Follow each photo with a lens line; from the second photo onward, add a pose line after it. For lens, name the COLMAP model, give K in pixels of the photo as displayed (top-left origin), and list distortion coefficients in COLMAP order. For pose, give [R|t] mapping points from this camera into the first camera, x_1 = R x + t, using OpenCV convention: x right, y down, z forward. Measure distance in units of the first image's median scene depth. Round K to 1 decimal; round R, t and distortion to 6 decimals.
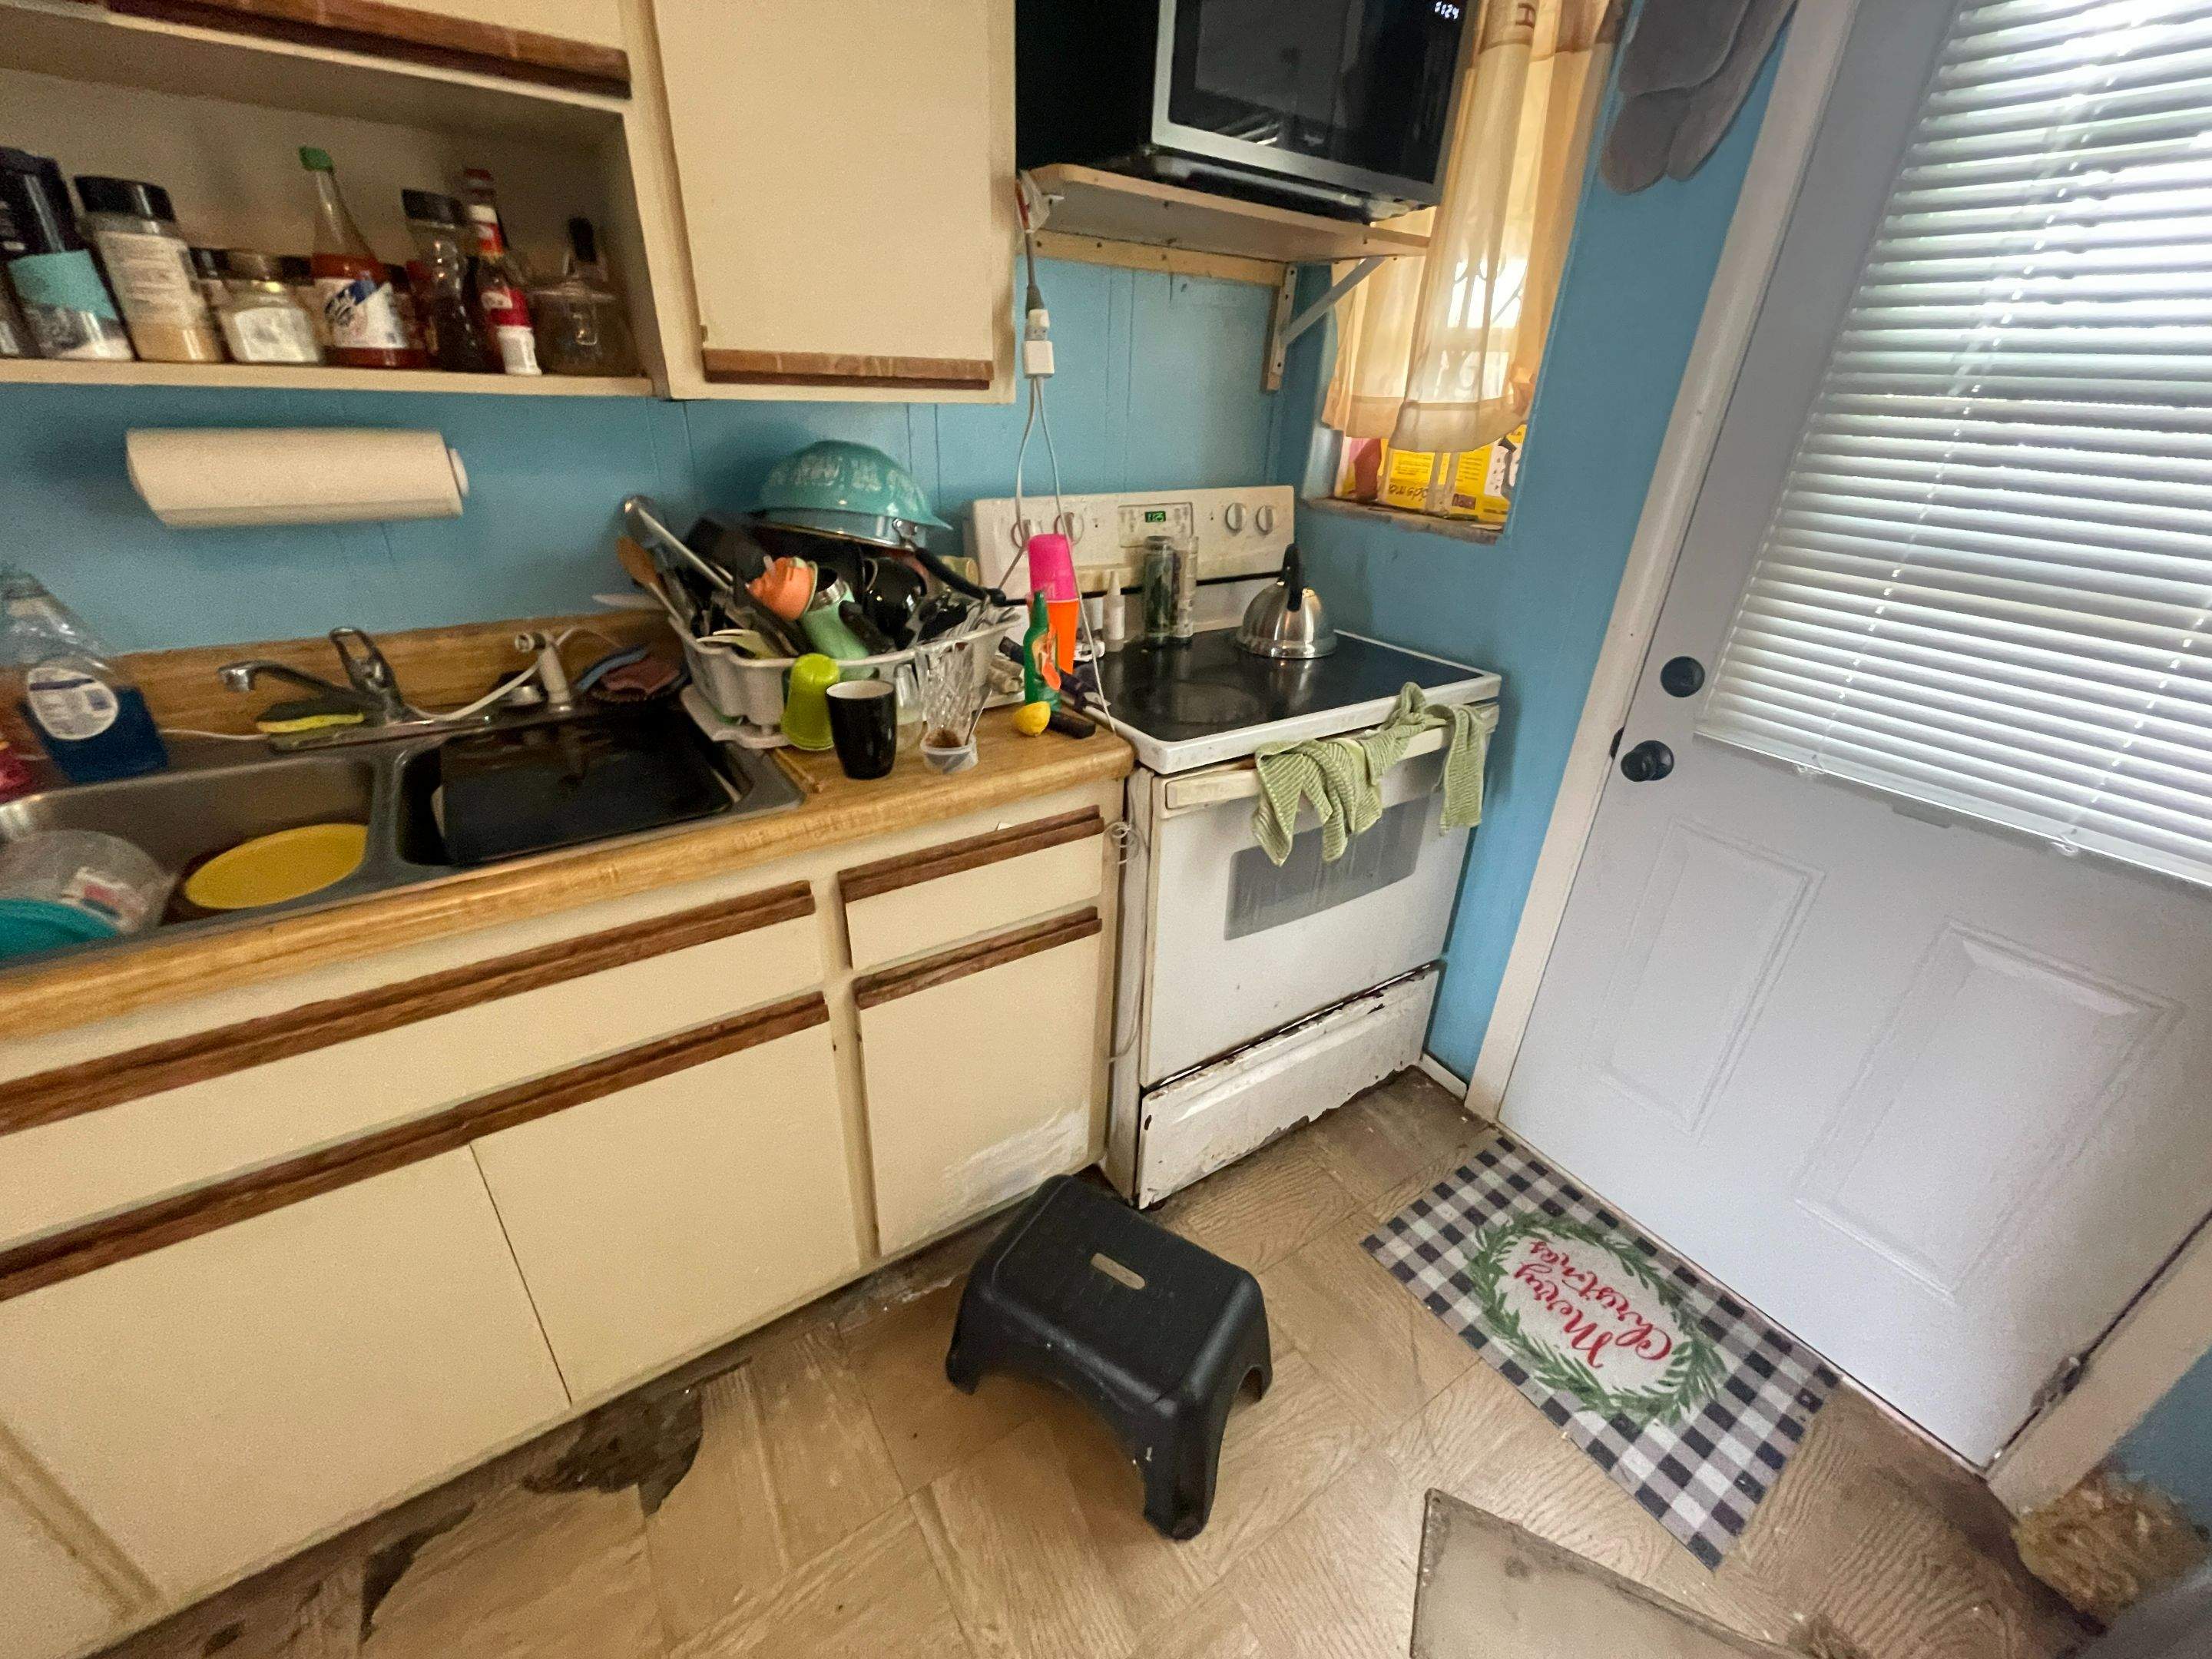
lens RADIAL K [[889.8, 0, 1107.2], [0, 889.8, 830.9], [0, 0, 1]] dist [0.001758, -0.000236]
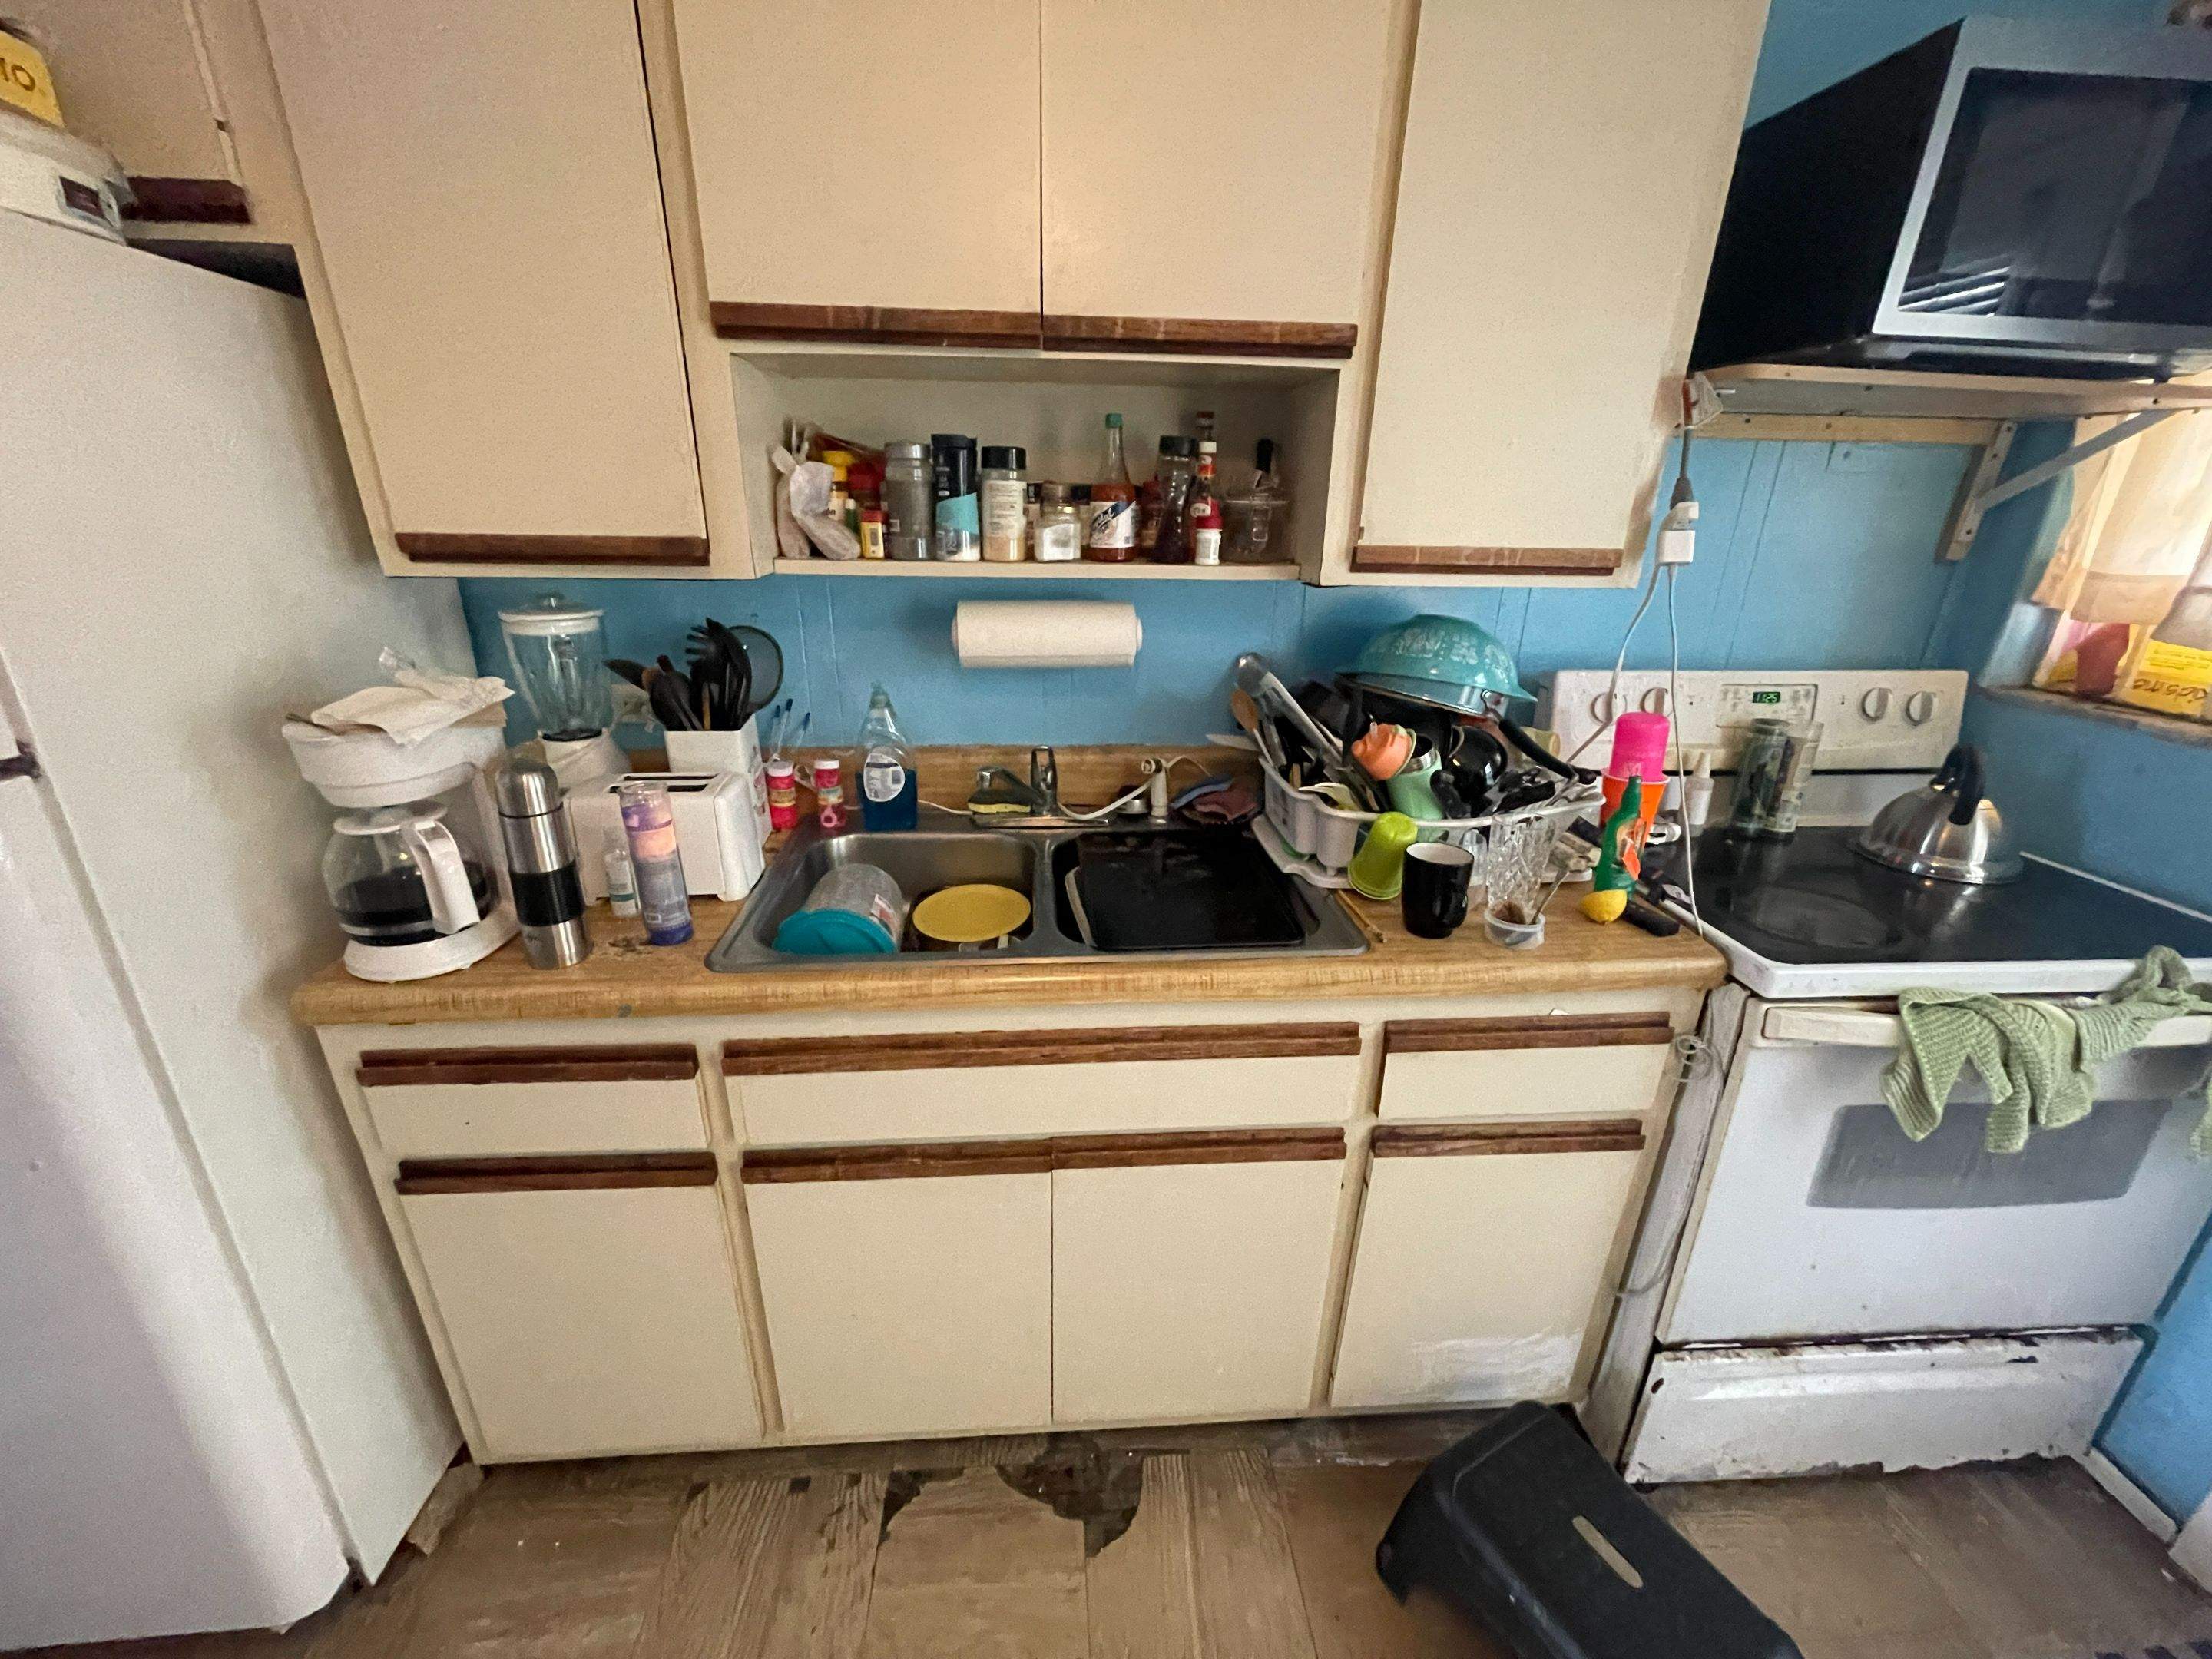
lens RADIAL K [[889.8, 0, 1107.2], [0, 889.8, 830.9], [0, 0, 1]] dist [0.001758, -0.000236]
pose [[0.871674, 0.153081, -0.465565, -0.114052], [-0.208827, 0.975426, -0.070257, -0.025277], [0.443369, 0.158464, 0.882221, -0.086378]]
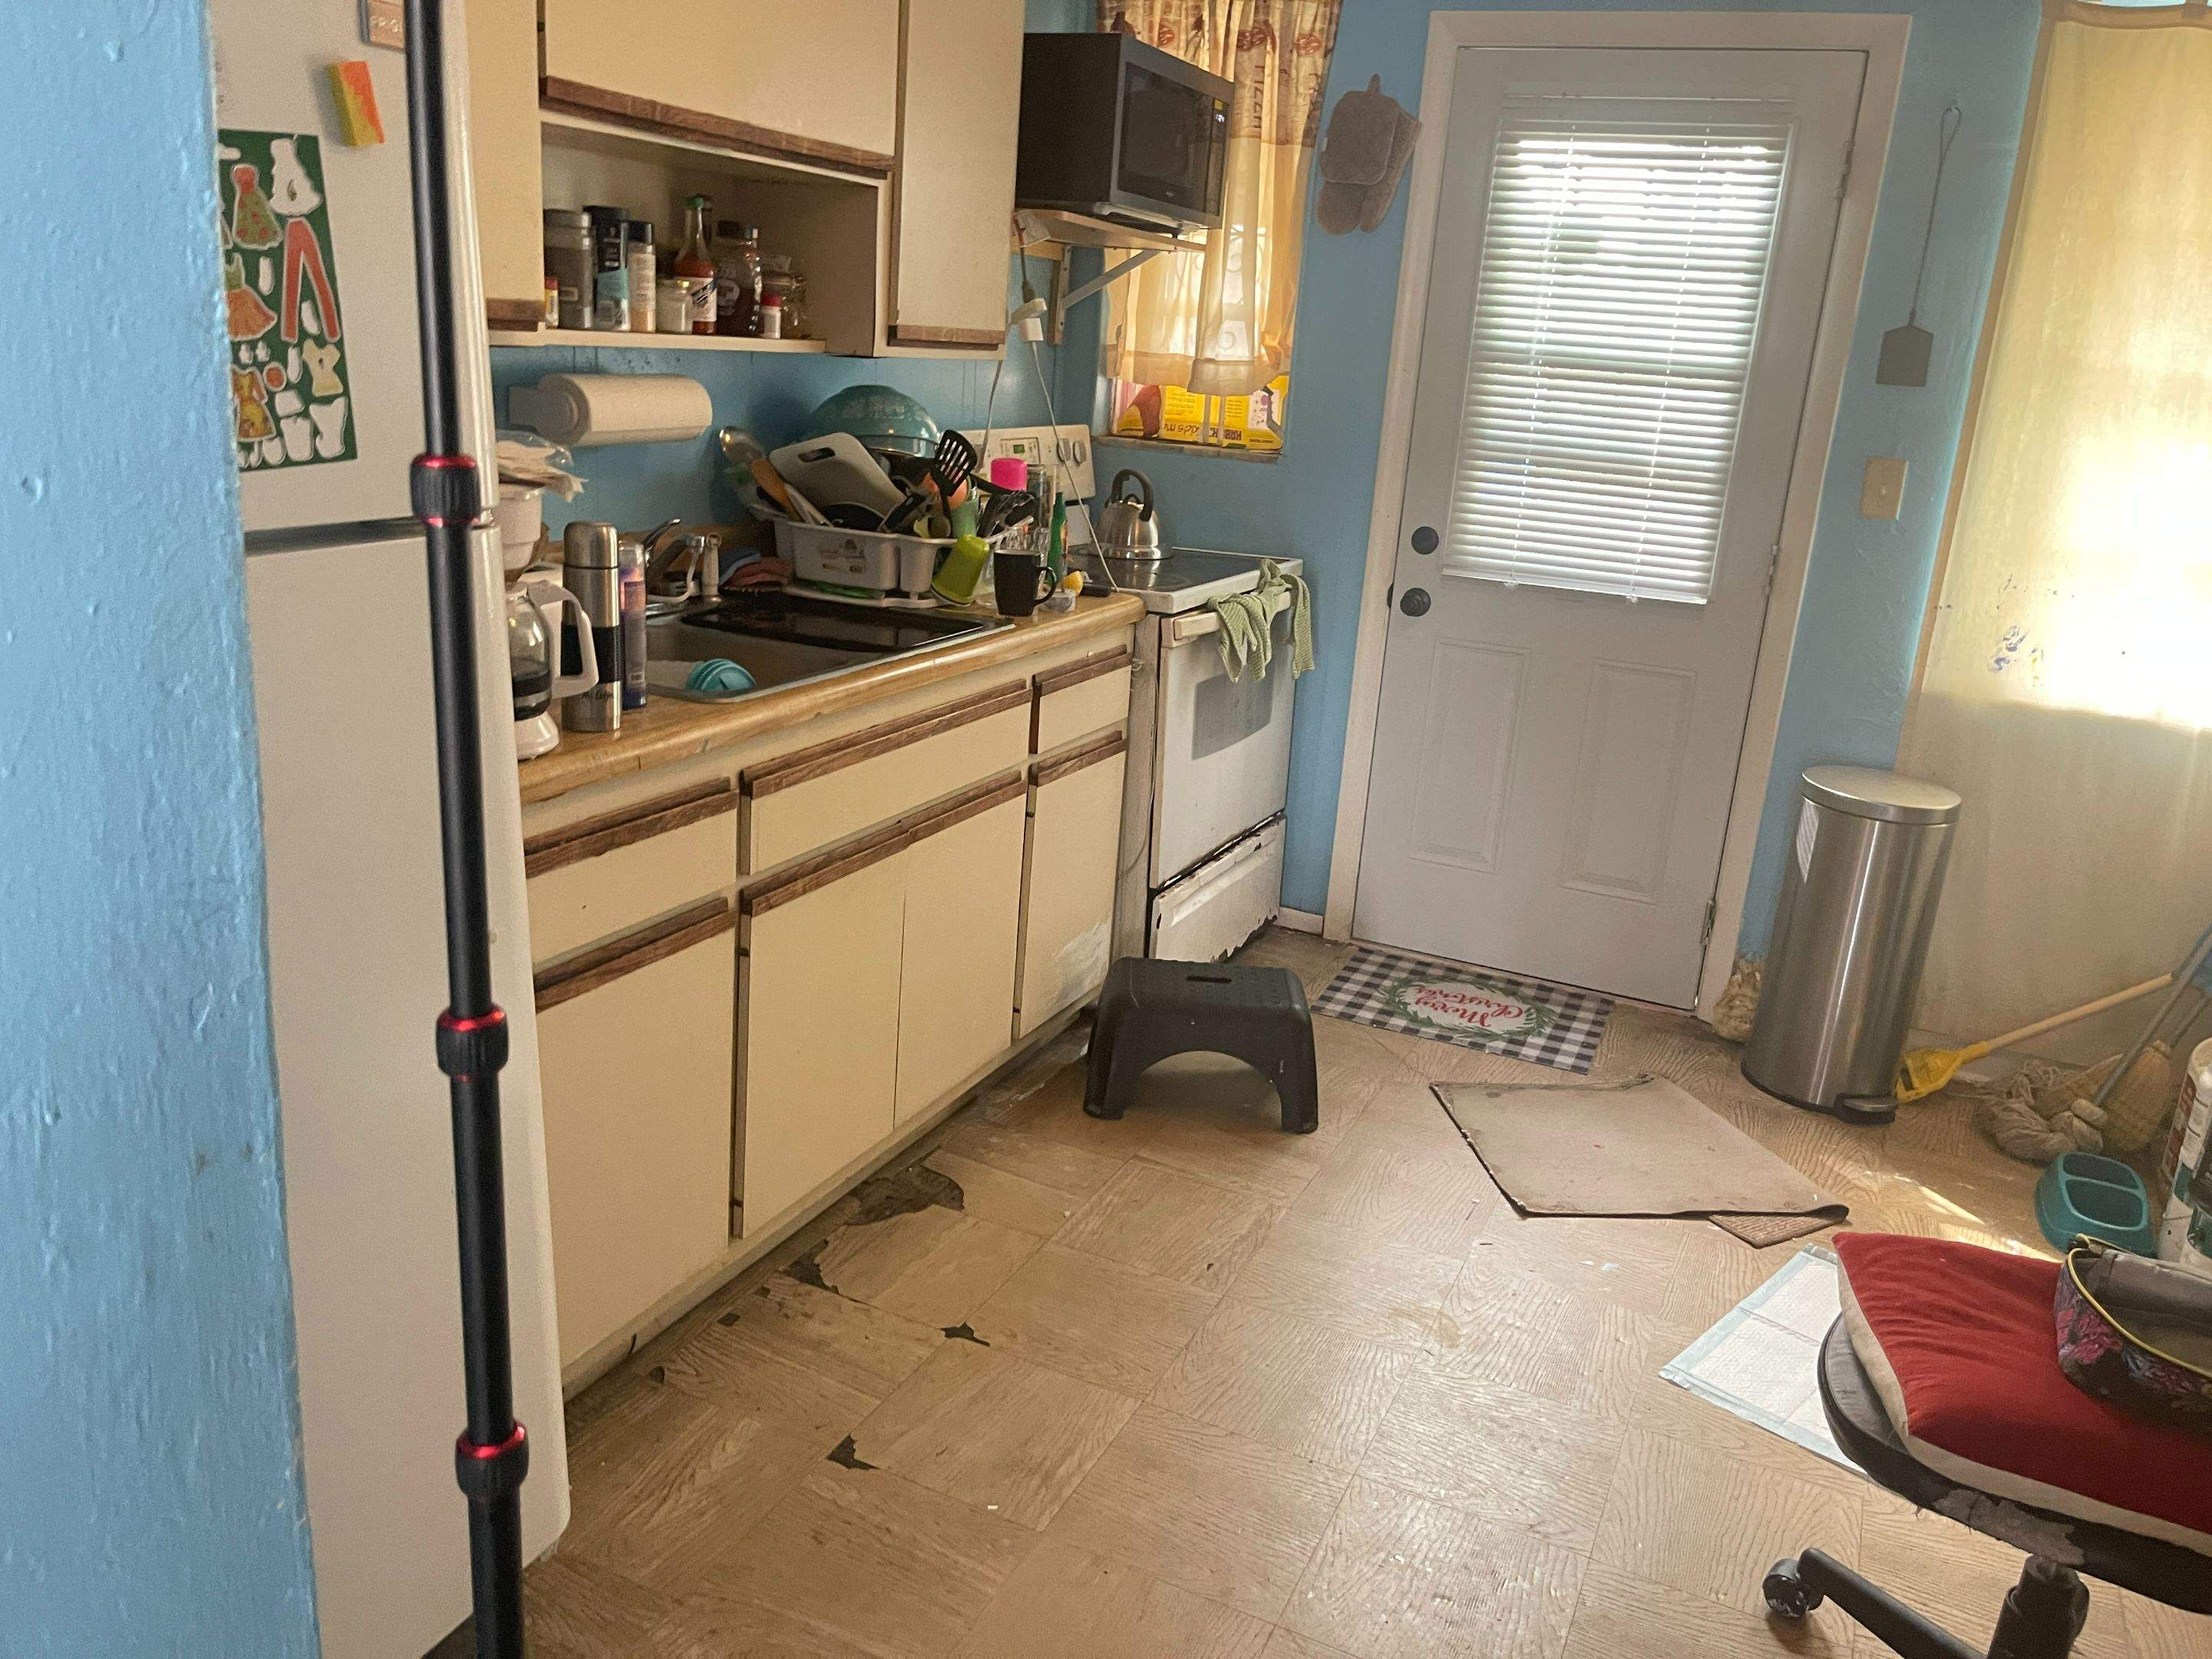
lens RADIAL K [[1742.4, 0, 1105.0], [0, 1742.4, 823.5], [0, 0, 1]] dist [0.048306, -0.082823]
pose [[0.849873, -0.122508, 0.512550, -1.396644], [0.205331, 0.972719, -0.107969, 0.505422], [-0.485340, 0.197002, 0.851842, -1.155849]]
